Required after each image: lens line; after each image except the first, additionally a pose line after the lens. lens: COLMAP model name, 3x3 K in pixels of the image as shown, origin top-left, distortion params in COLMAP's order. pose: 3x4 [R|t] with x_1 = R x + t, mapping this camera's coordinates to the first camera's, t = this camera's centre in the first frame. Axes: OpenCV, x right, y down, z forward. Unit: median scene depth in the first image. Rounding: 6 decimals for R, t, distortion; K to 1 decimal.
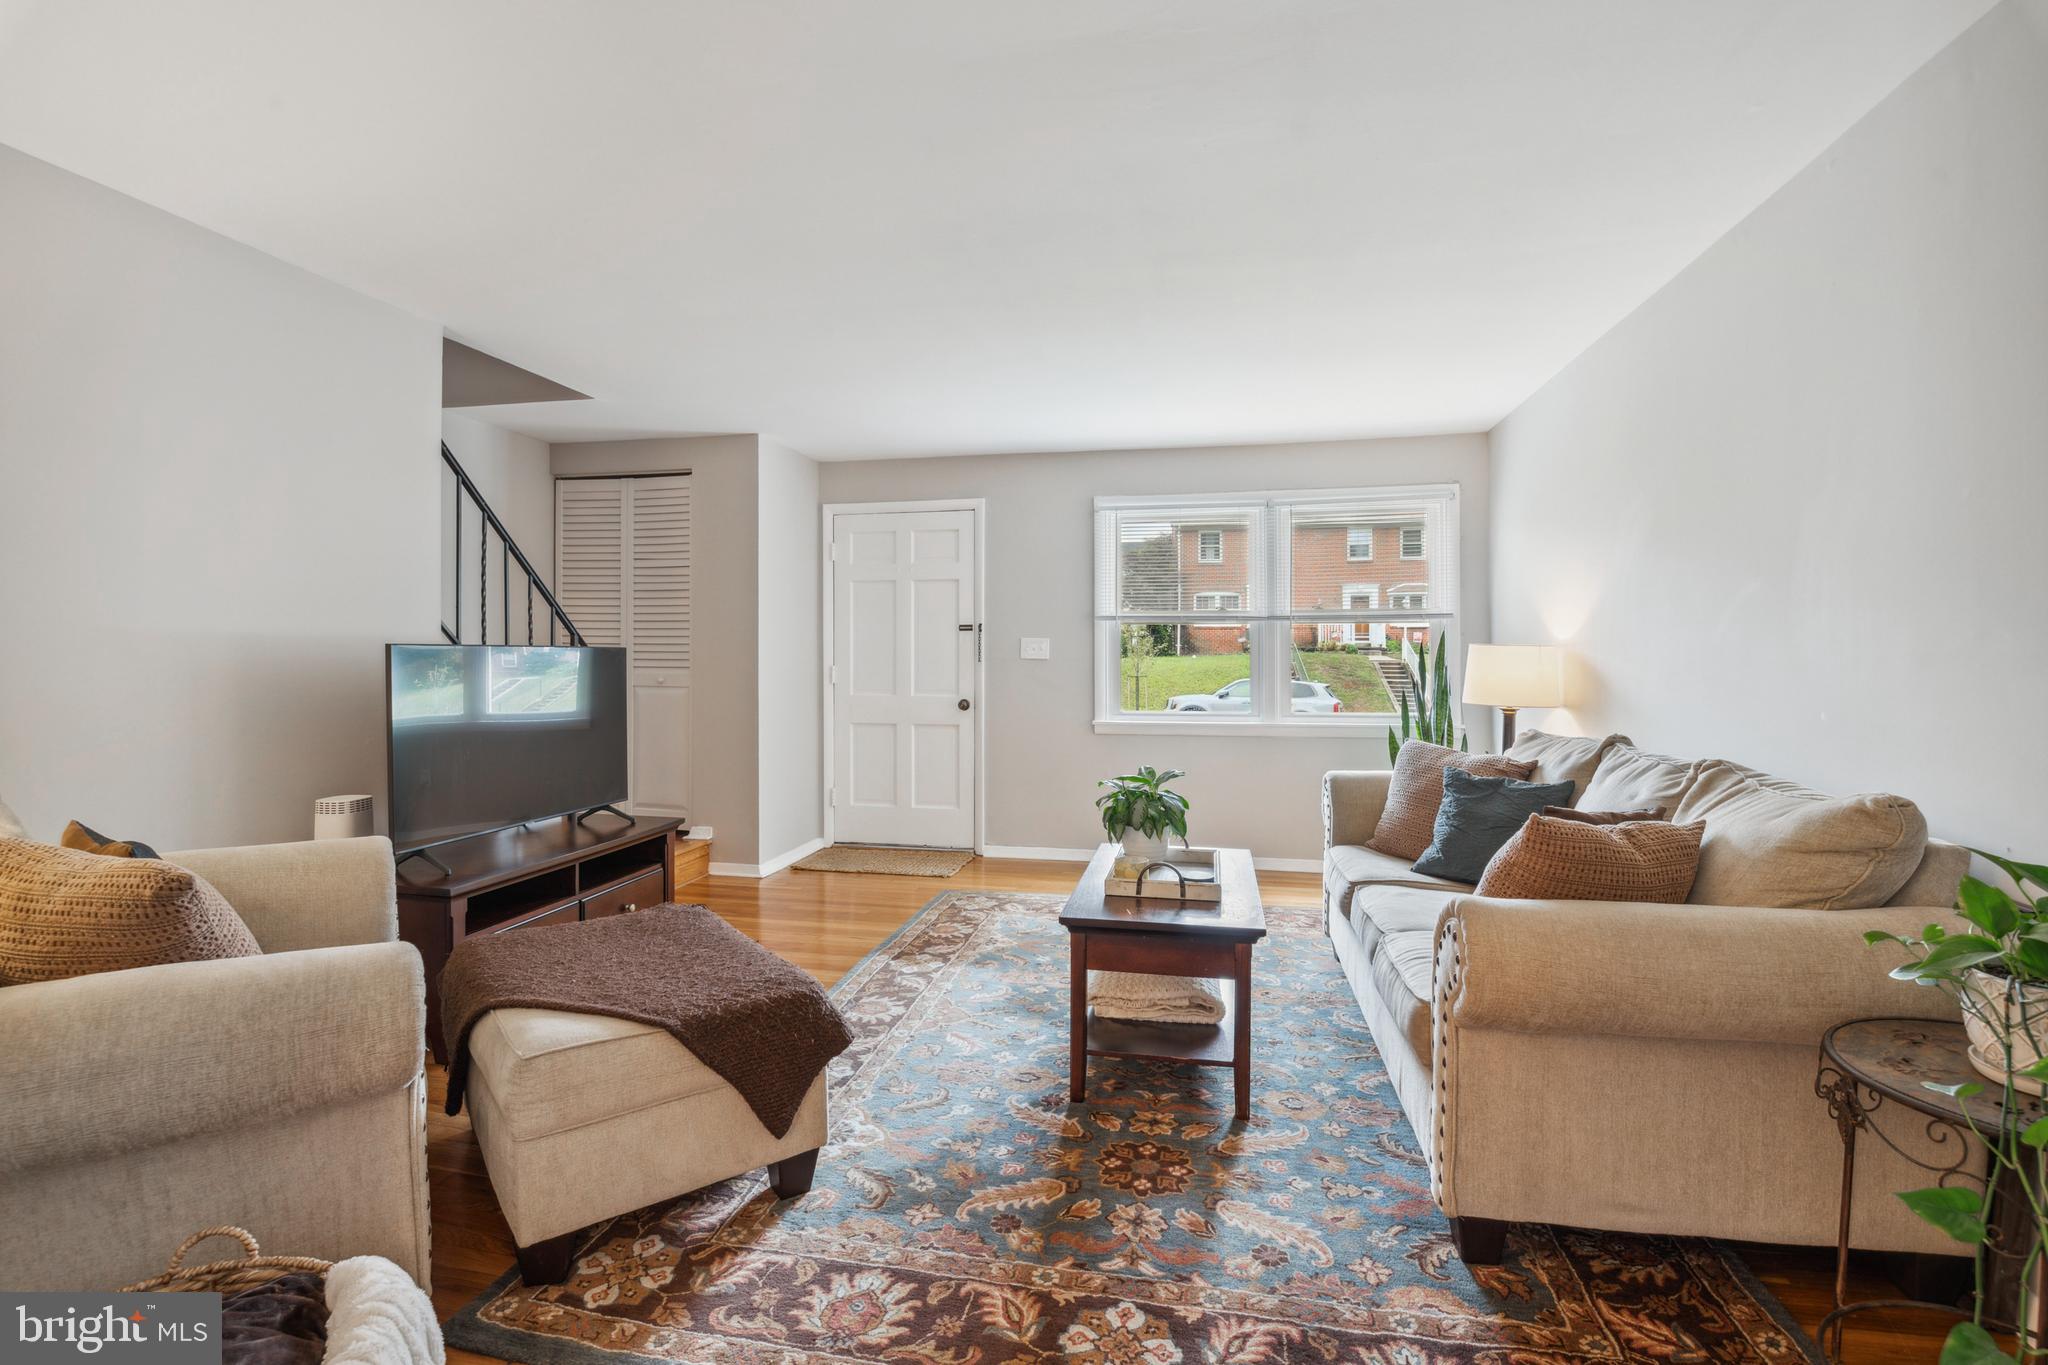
lens RADIAL K [[907.5, 0, 1033.1], [0, 907.5, 664.5], [0, 0, 1]] dist [-0.000306, -0.016486]
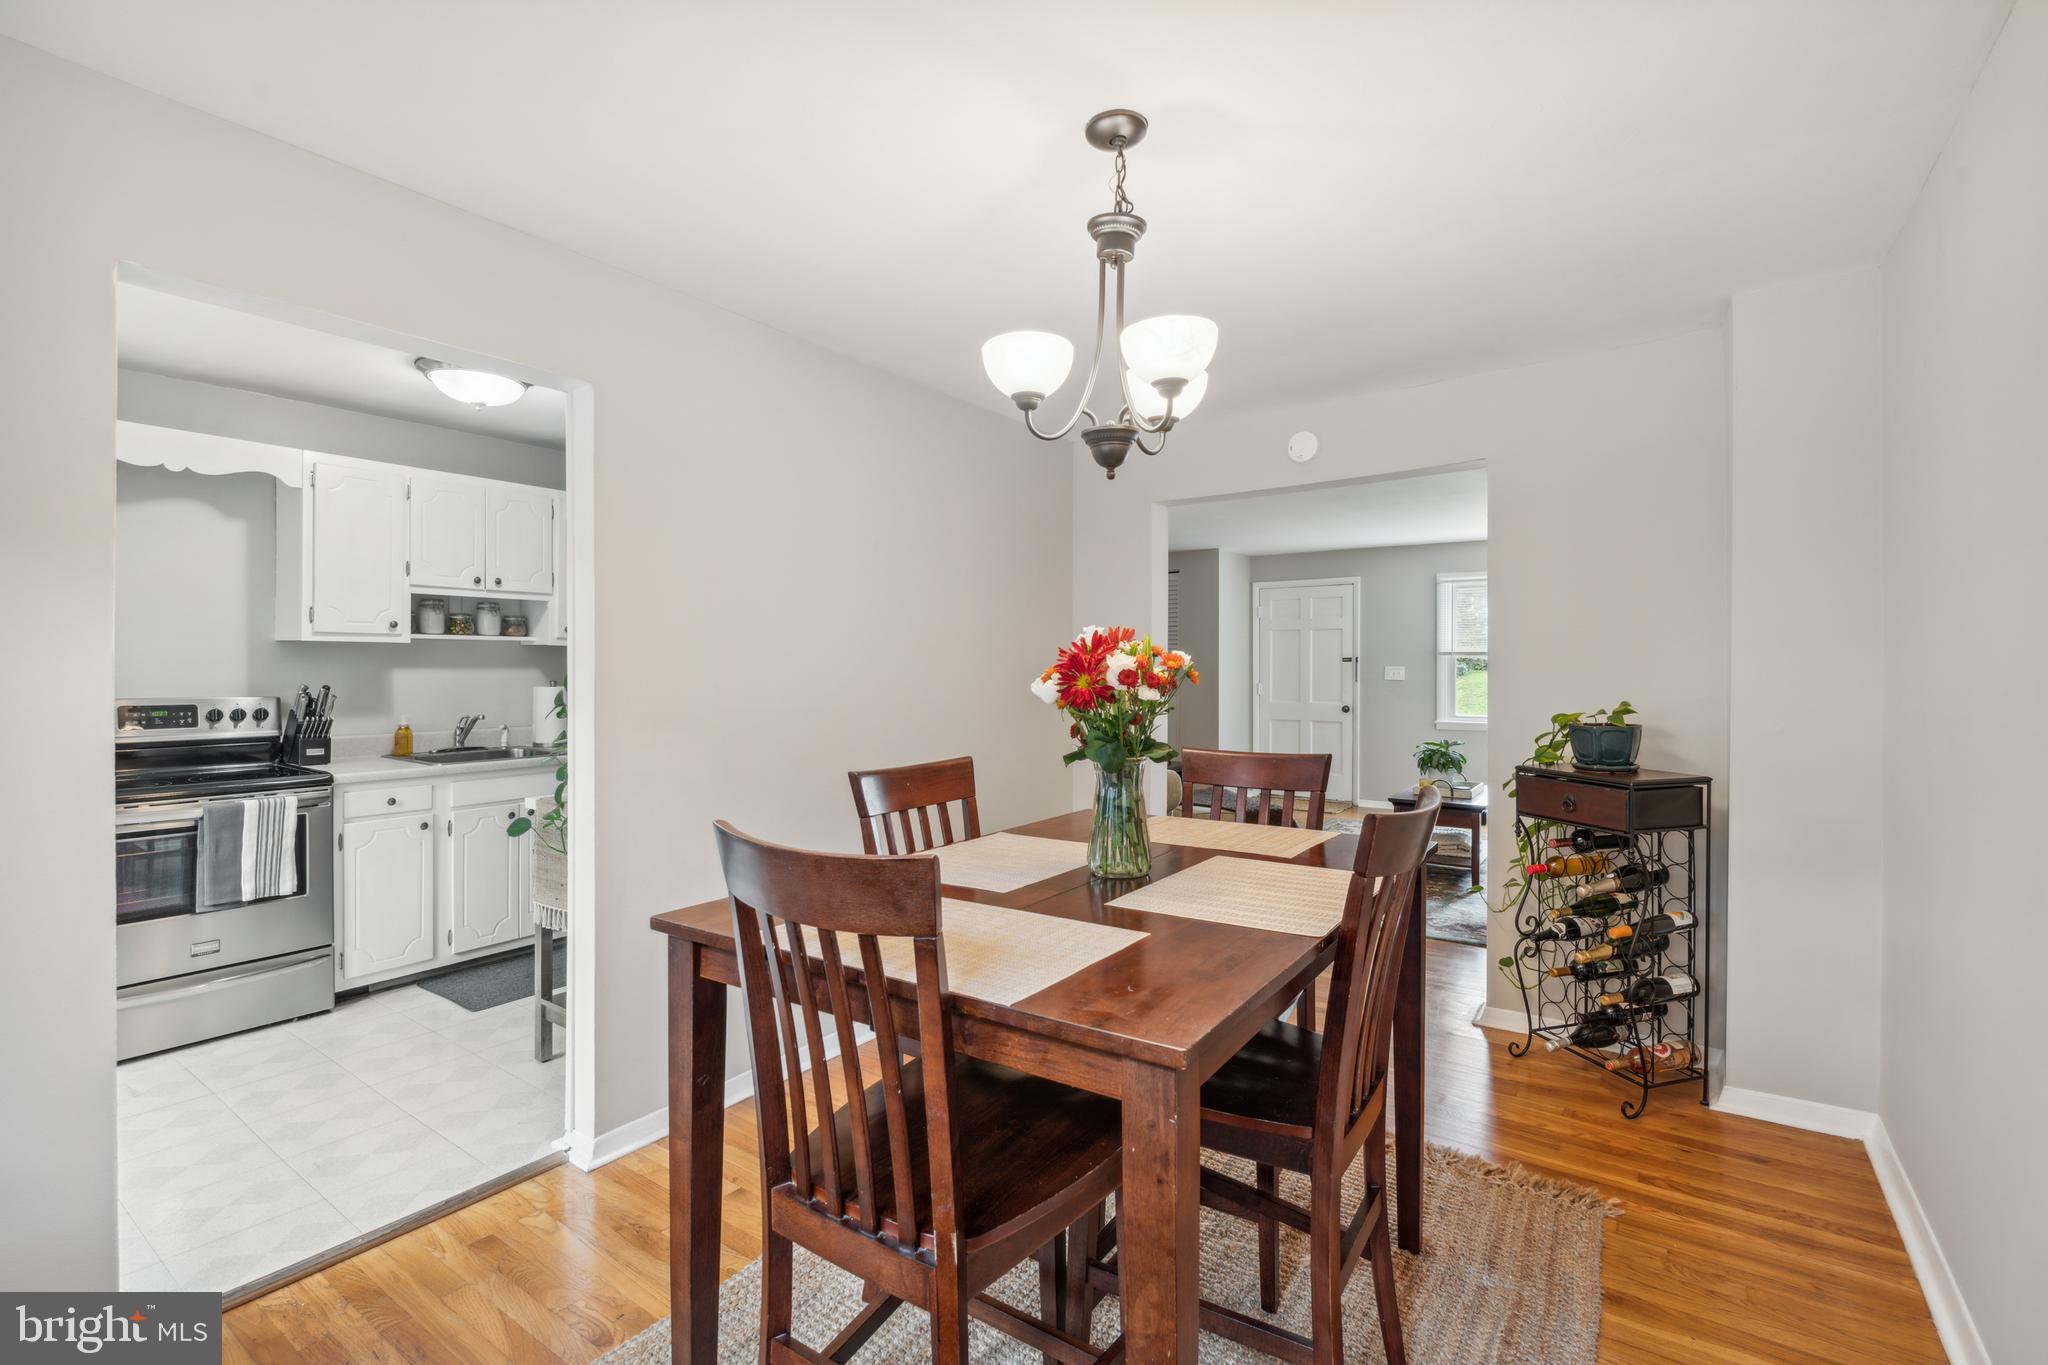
lens RADIAL K [[907.5, 0, 1033.1], [0, 907.5, 664.5], [0, 0, 1]] dist [-0.000306, -0.016486]
pose [[0.916602, -0.001538, -0.399797, 0.056573], [-0.003864, 0.999912, -0.012707, -0.011292], [0.399781, 0.013192, 0.916516, -0.667634]]
